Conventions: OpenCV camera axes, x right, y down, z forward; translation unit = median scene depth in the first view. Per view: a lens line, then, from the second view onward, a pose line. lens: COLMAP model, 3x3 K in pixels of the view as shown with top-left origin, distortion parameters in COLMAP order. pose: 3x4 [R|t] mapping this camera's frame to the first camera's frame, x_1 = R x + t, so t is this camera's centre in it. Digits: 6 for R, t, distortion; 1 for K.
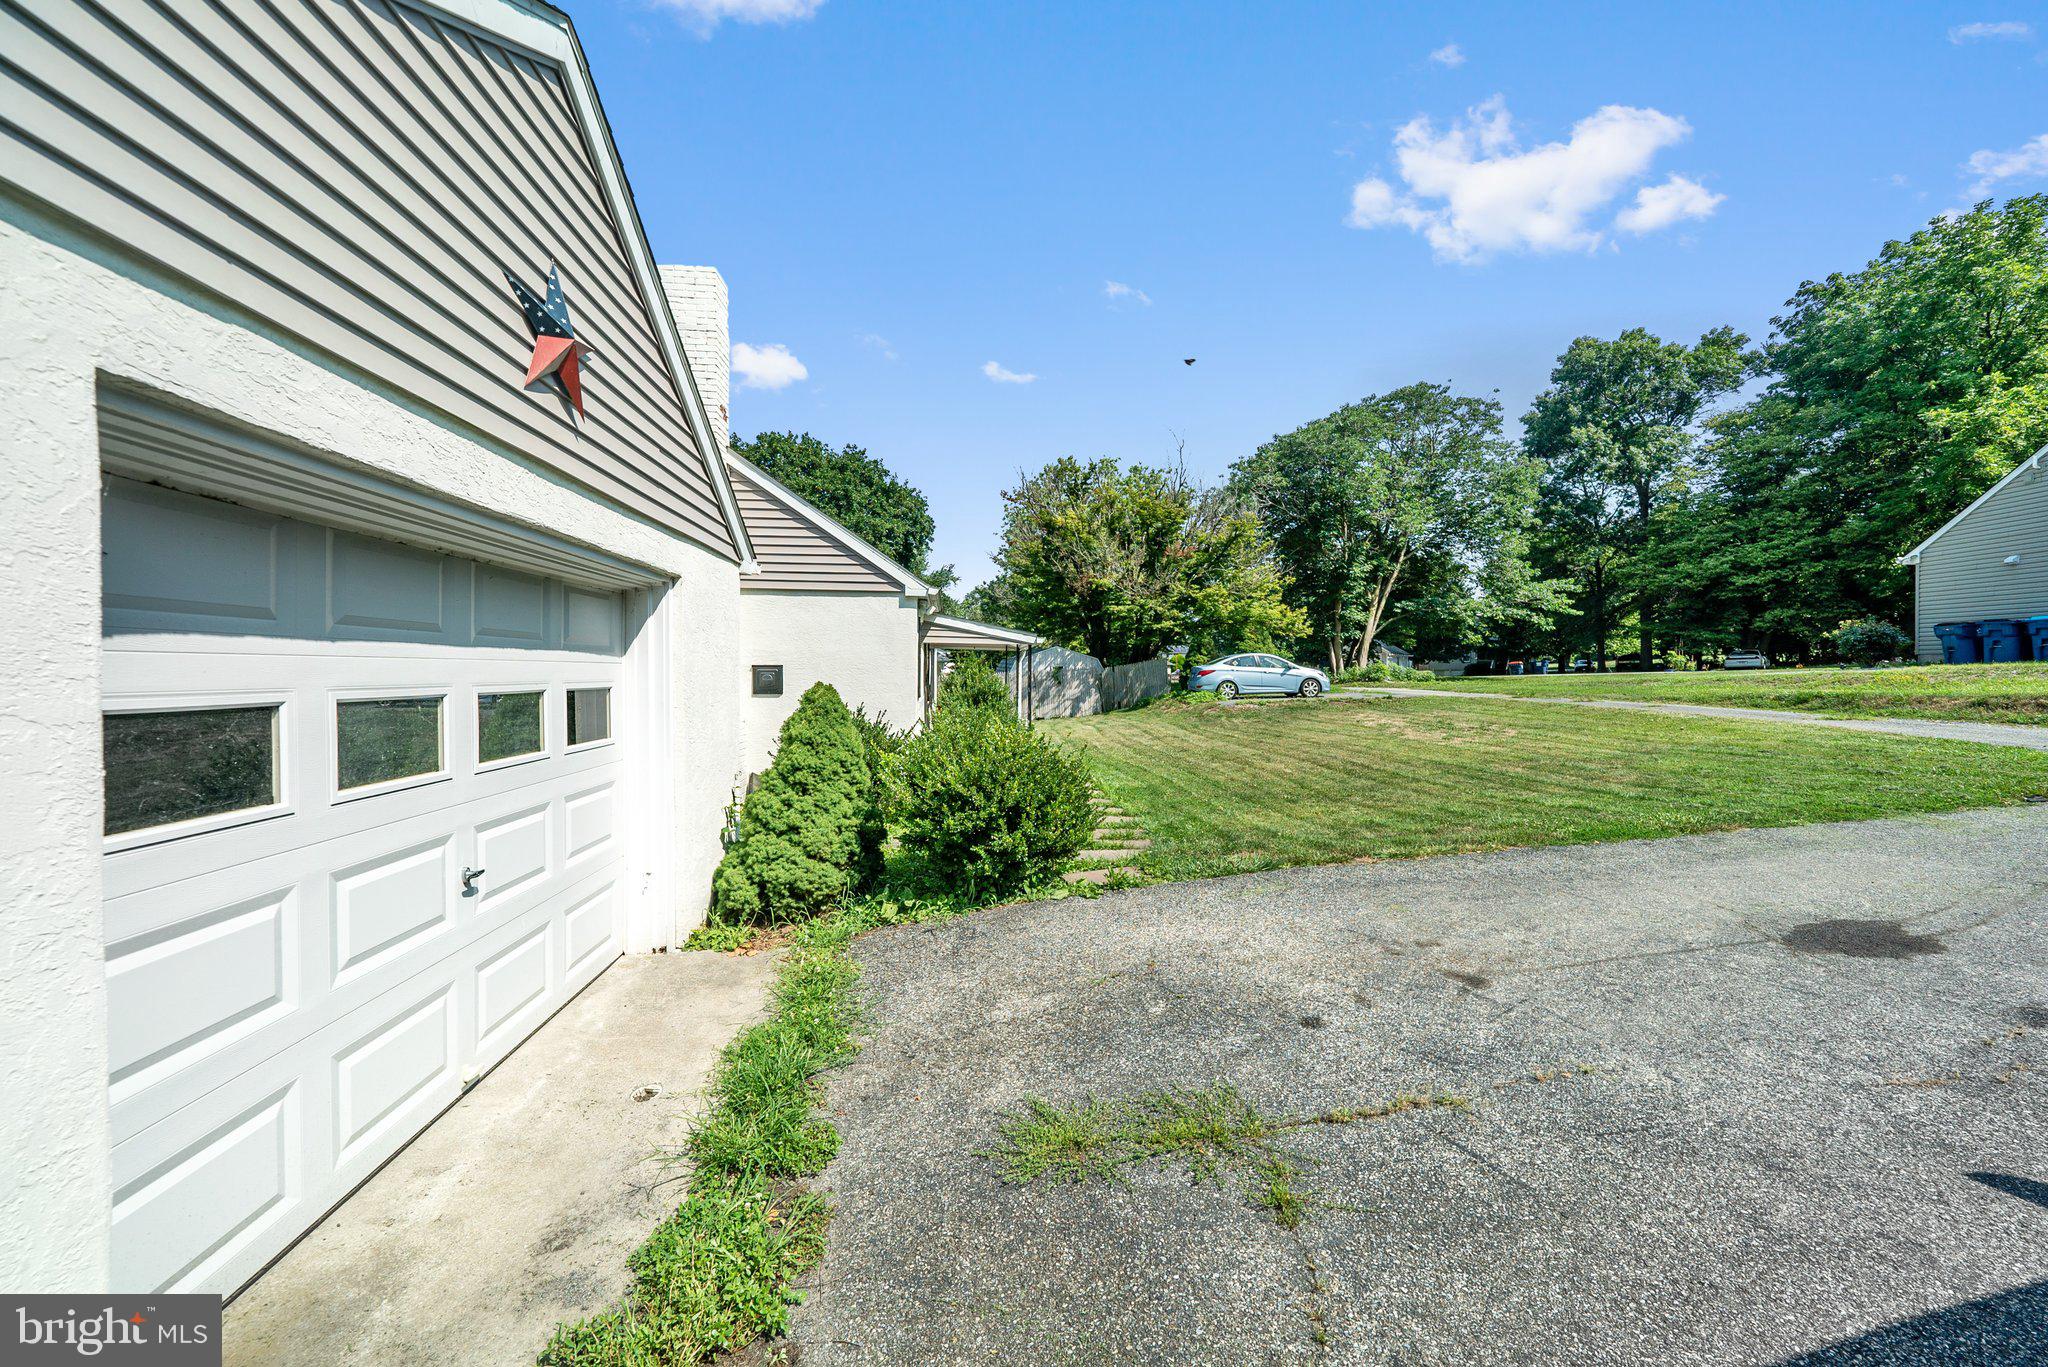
lens RADIAL K [[719.0, 0, 1035.7], [0, 719.0, 652.3], [0, 0, 1]] dist [-0.002455, -0.000146]
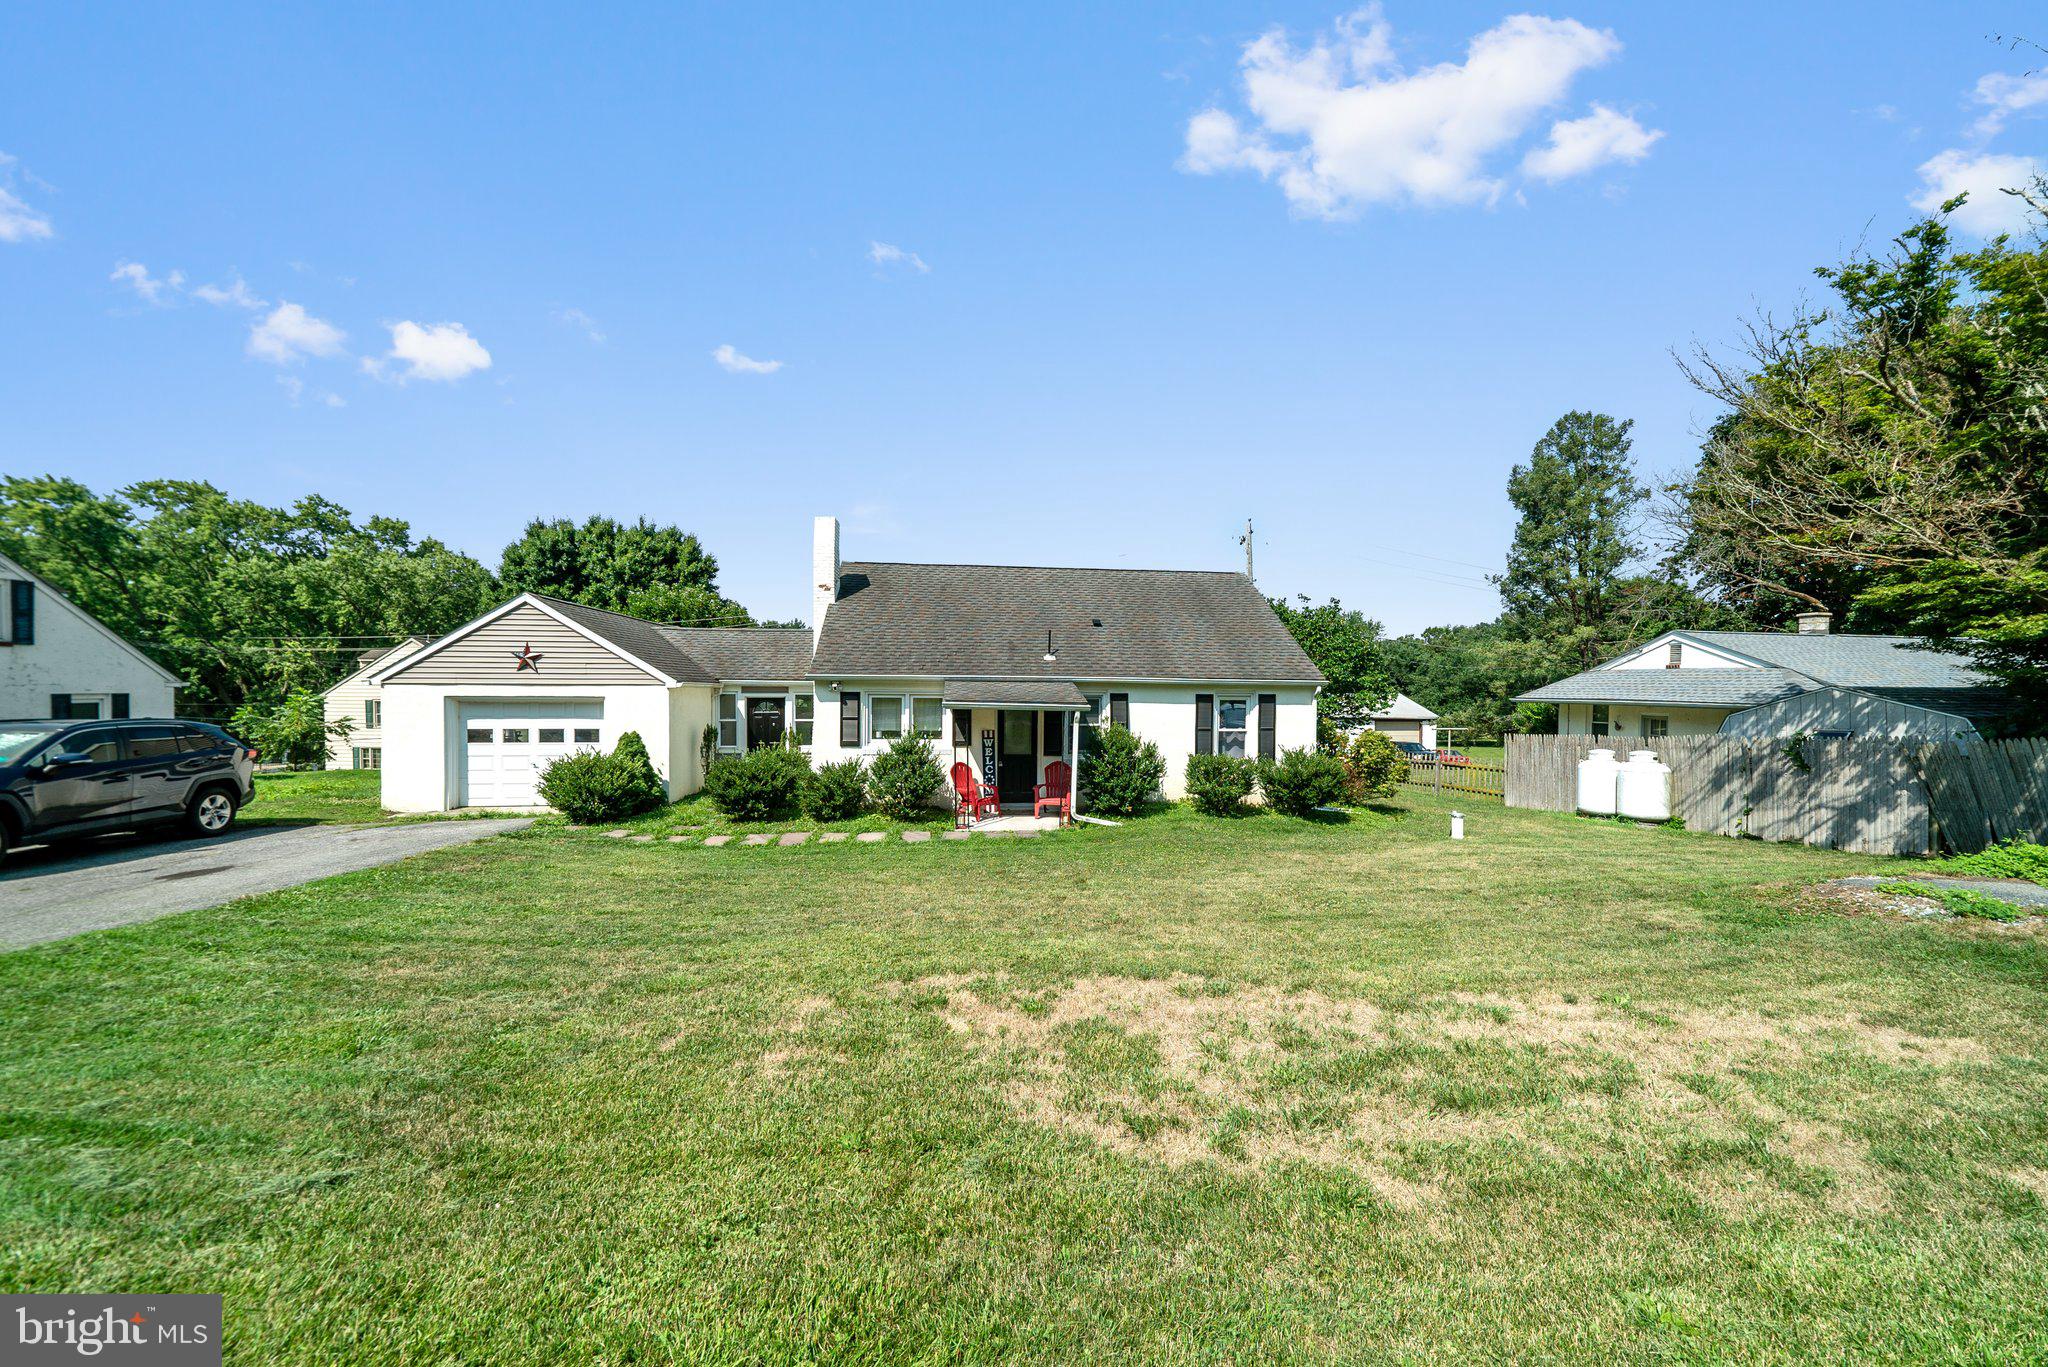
lens RADIAL K [[704.7, 0, 1034.8], [0, 704.7, 677.4], [0, 0, 1]] dist [-0.005183, -0.000190]
pose [[-0.004138, -0.012833, -0.999909, 1.109896], [0.021797, 0.999679, -0.012920, -0.043841], [0.999754, -0.021849, -0.003857, 1.202261]]
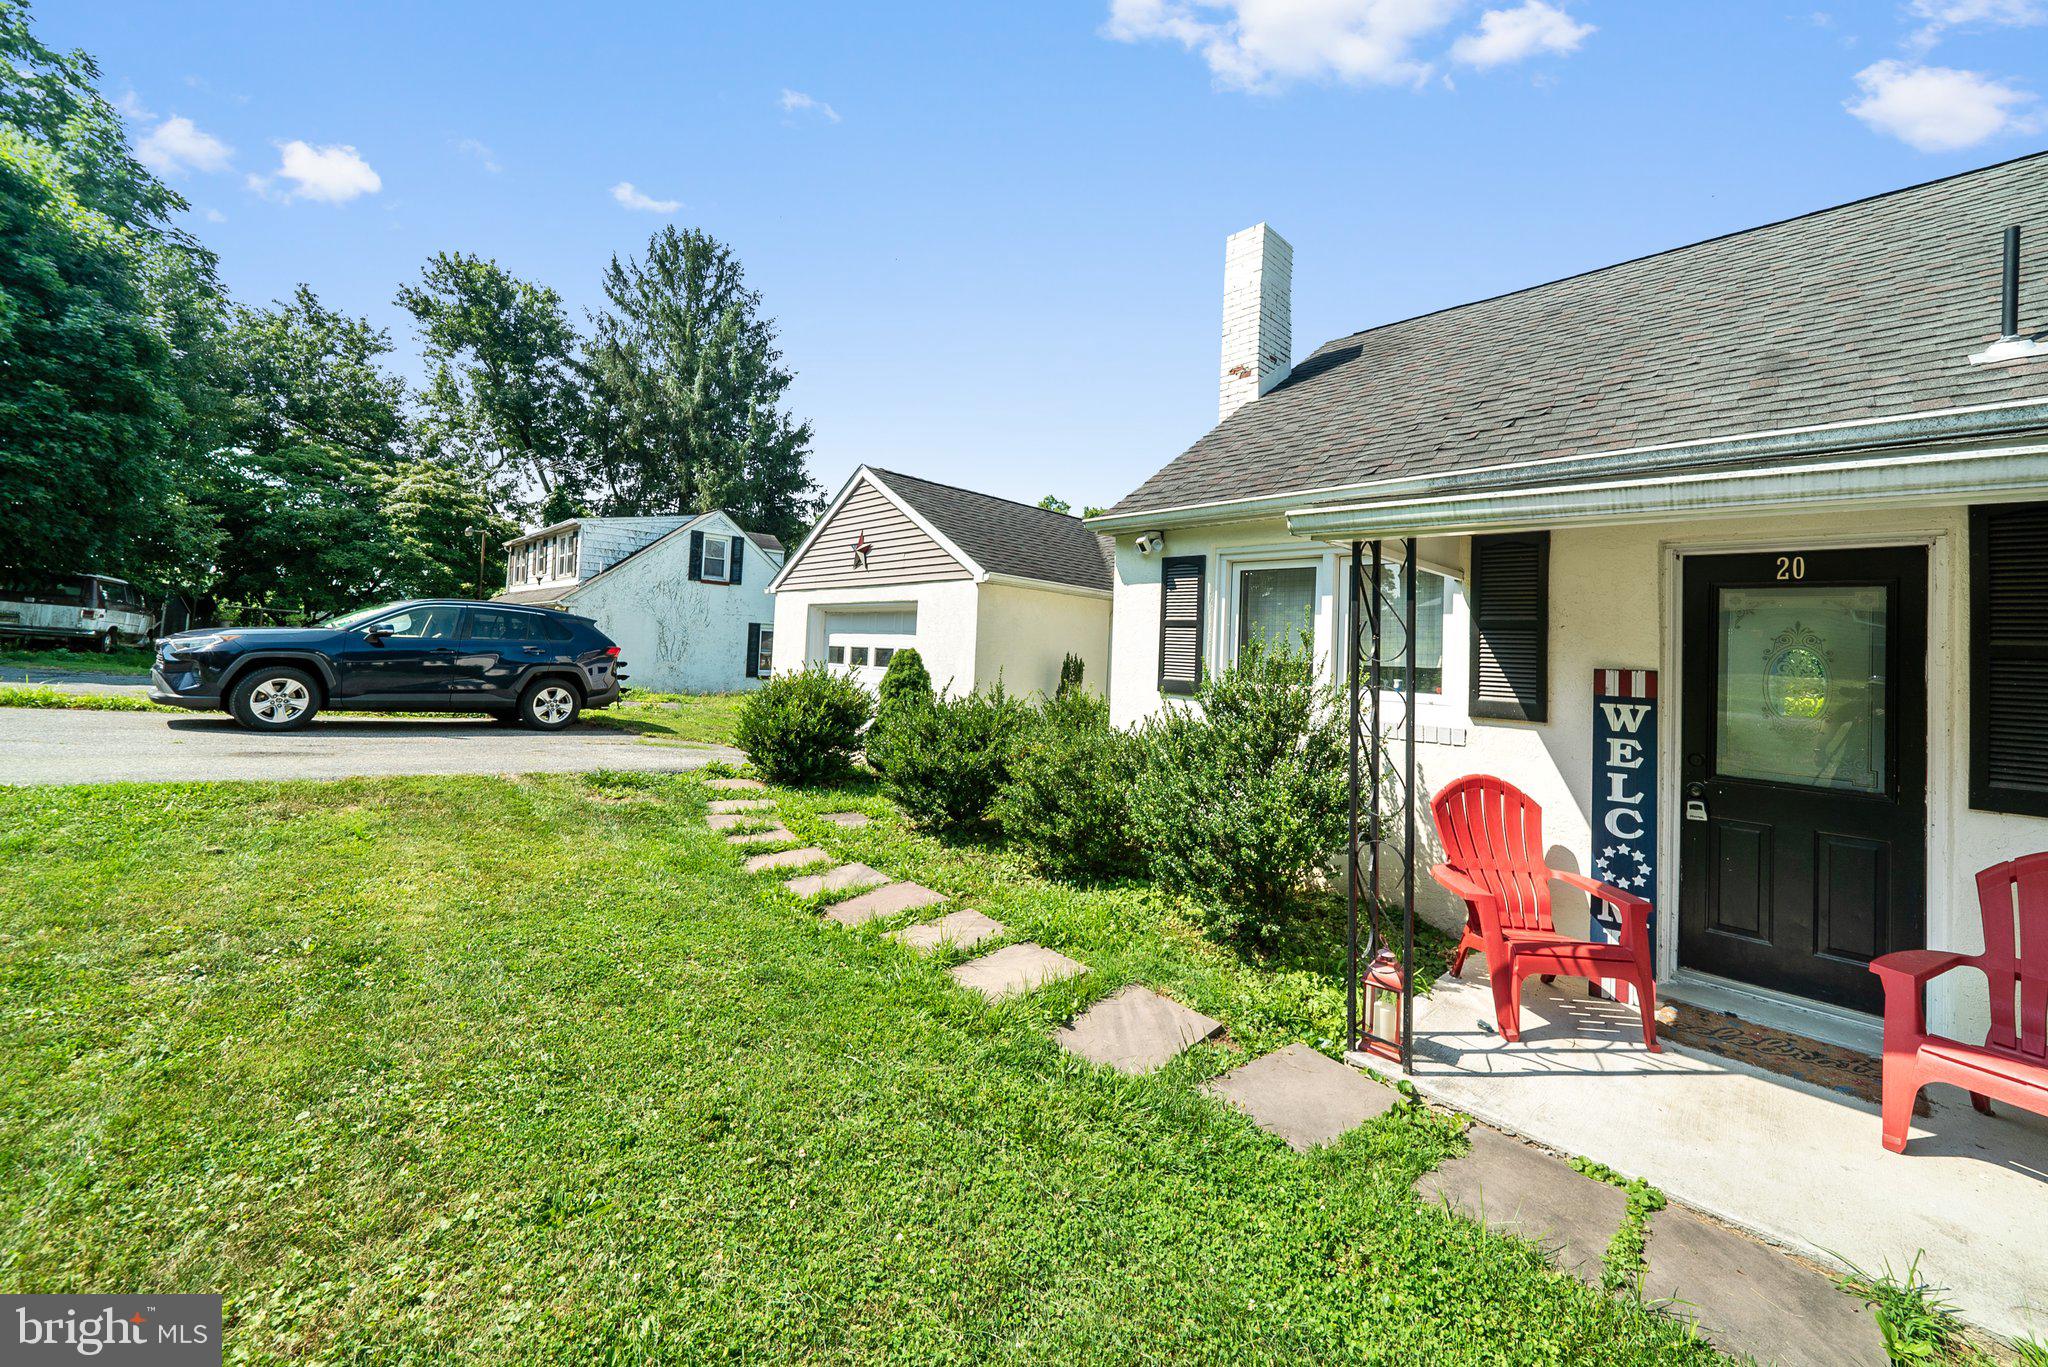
lens RADIAL K [[757.8, 0, 1019.2], [0, 757.8, 624.8], [0, 0, 1]] dist [-0.001604, -0.000148]
pose [[-0.796441, -0.060280, -0.601705, 0.271974], [-0.028777, 0.997670, -0.061858, 0.042653], [0.604032, -0.031951, -0.796320, 1.222456]]
